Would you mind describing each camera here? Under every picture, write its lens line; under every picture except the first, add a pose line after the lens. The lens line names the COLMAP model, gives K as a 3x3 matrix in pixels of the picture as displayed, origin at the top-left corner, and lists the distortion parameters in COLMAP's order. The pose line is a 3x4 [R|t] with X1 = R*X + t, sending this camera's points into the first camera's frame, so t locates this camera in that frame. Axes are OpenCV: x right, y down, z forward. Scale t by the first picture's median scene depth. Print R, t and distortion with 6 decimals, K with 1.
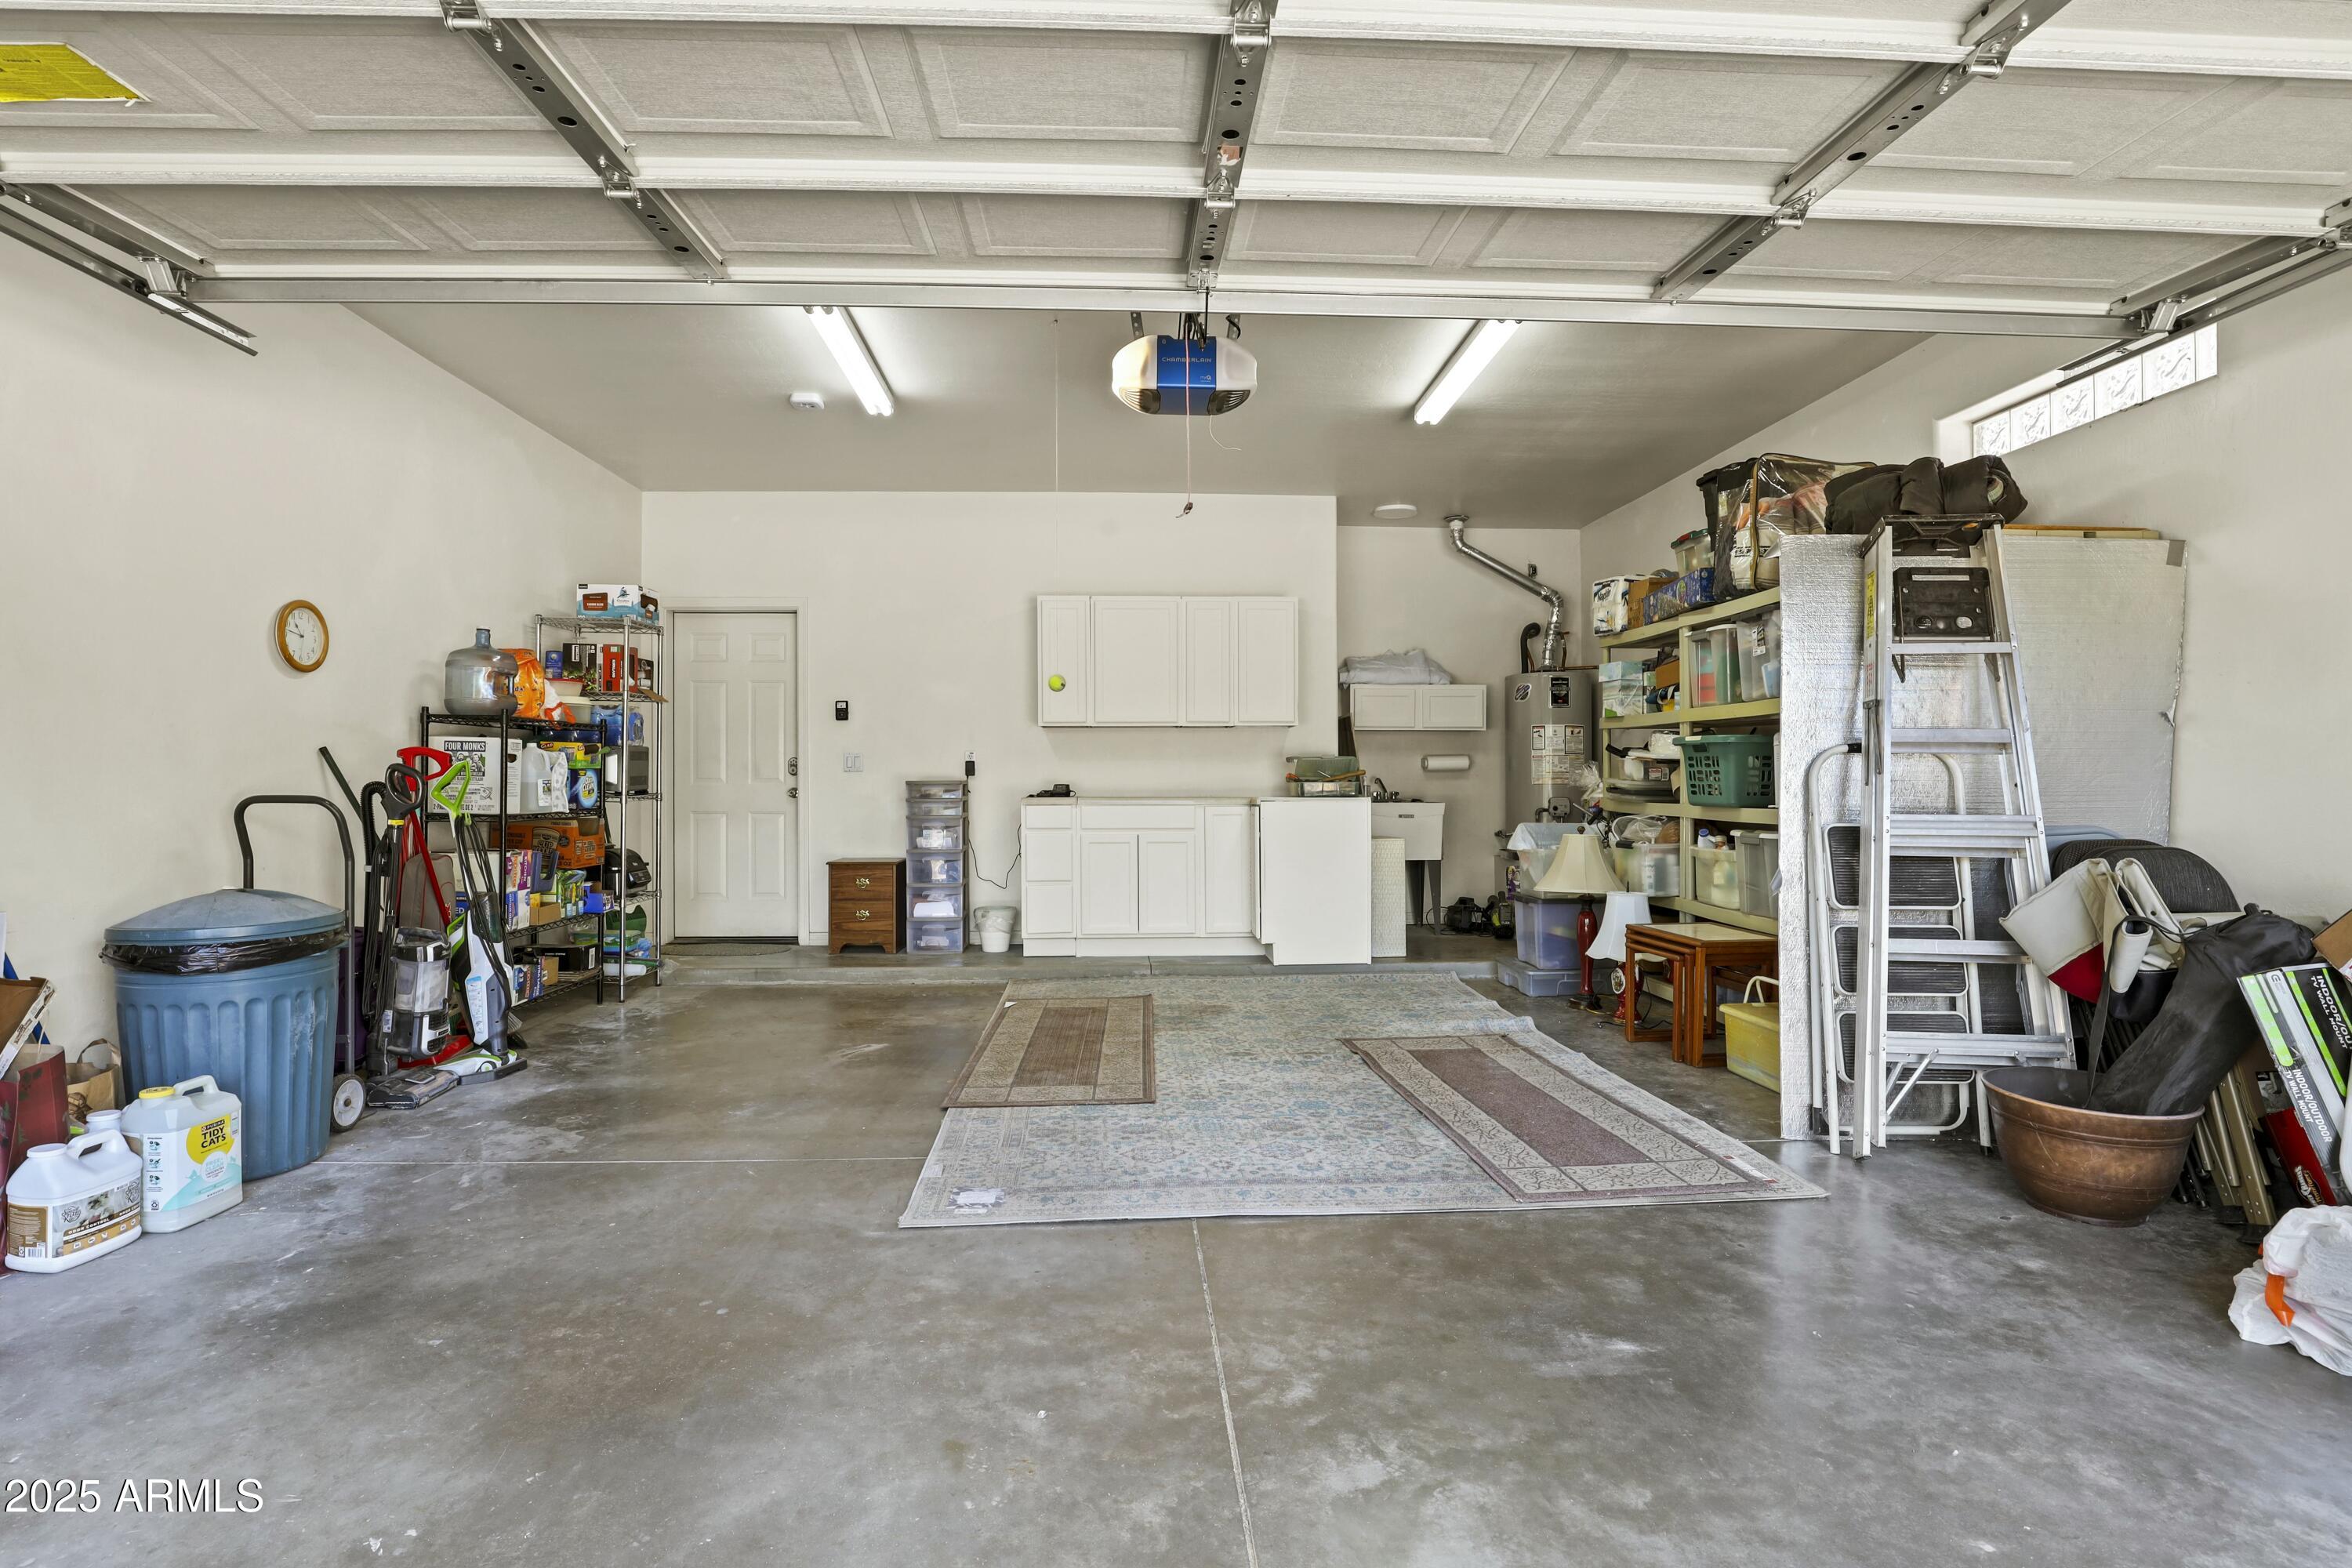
lens RADIAL K [[1087.9, 0, 1174.3], [0, 1087.9, 779.7], [0, 0, 1]] dist [-0.002419, -0.000197]
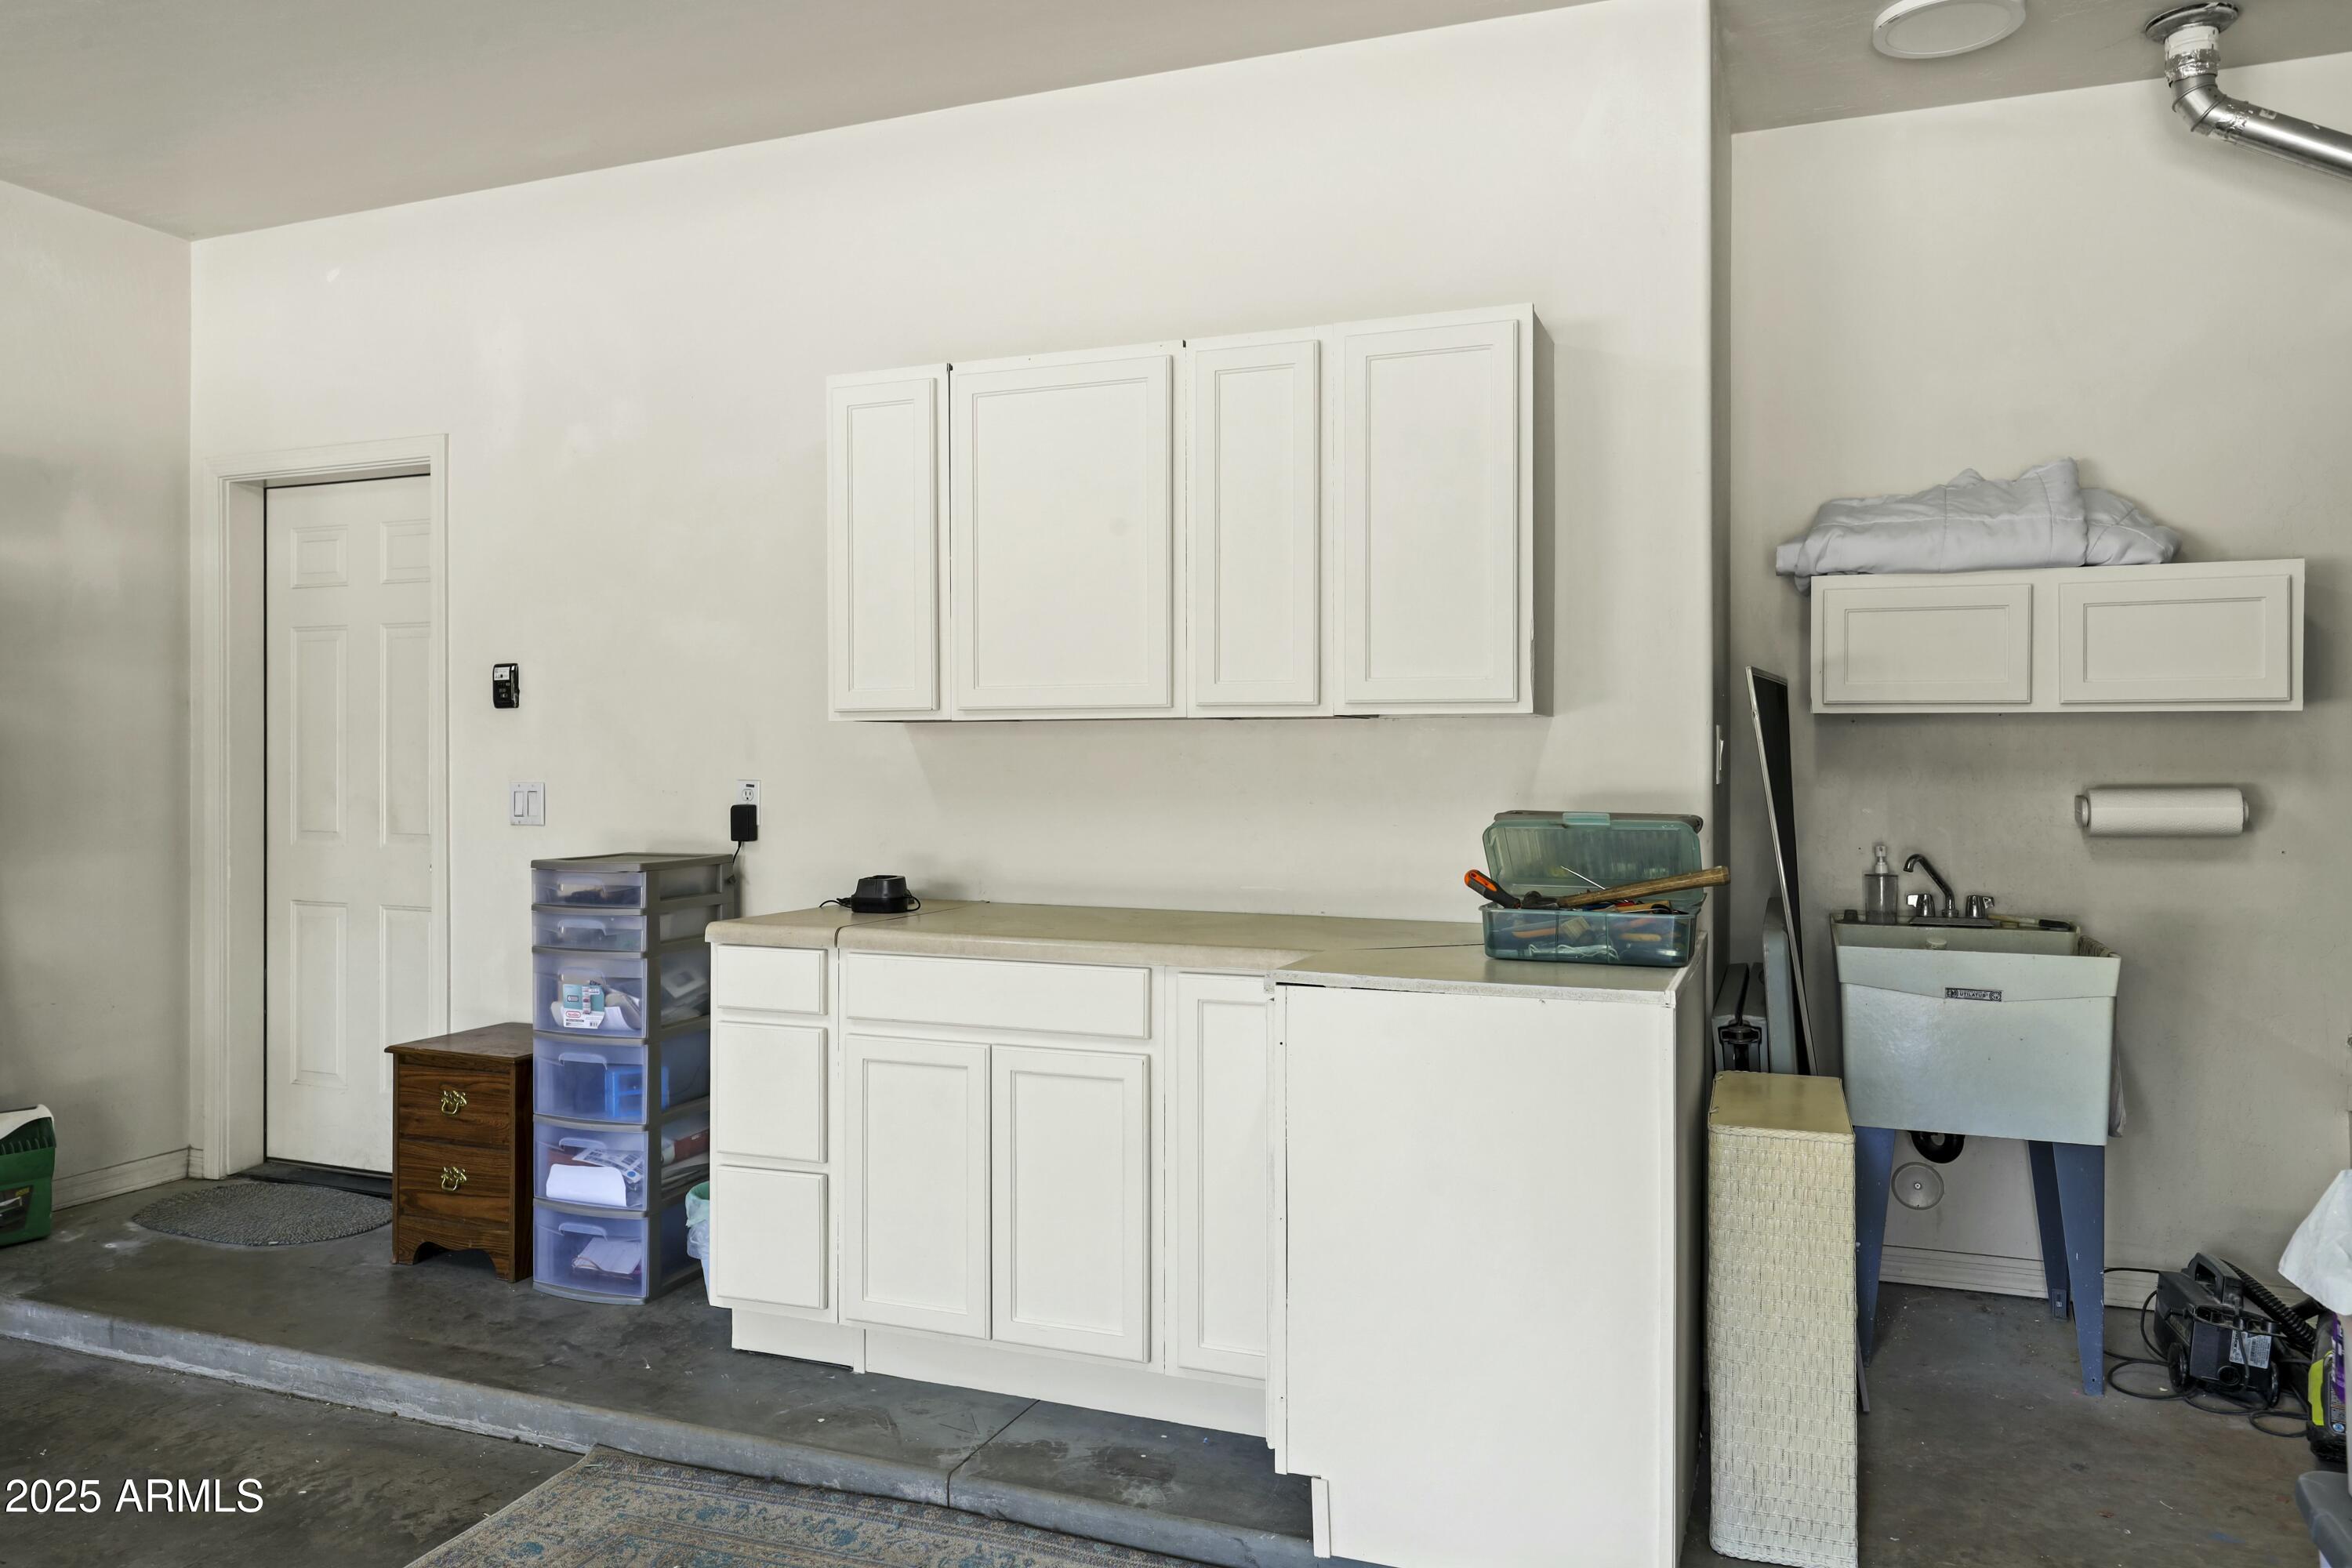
lens RADIAL K [[1551.4, 0, 1173.5], [0, 1551.4, 784.4], [0, 0, 1]] dist [-0.004702, 0.001057]
pose [[0.917629, 0.006922, -0.397377, 0.189555], [-0.002451, 0.999928, 0.011758, -0.032120], [0.397430, -0.009816, 0.917580, 0.535757]]
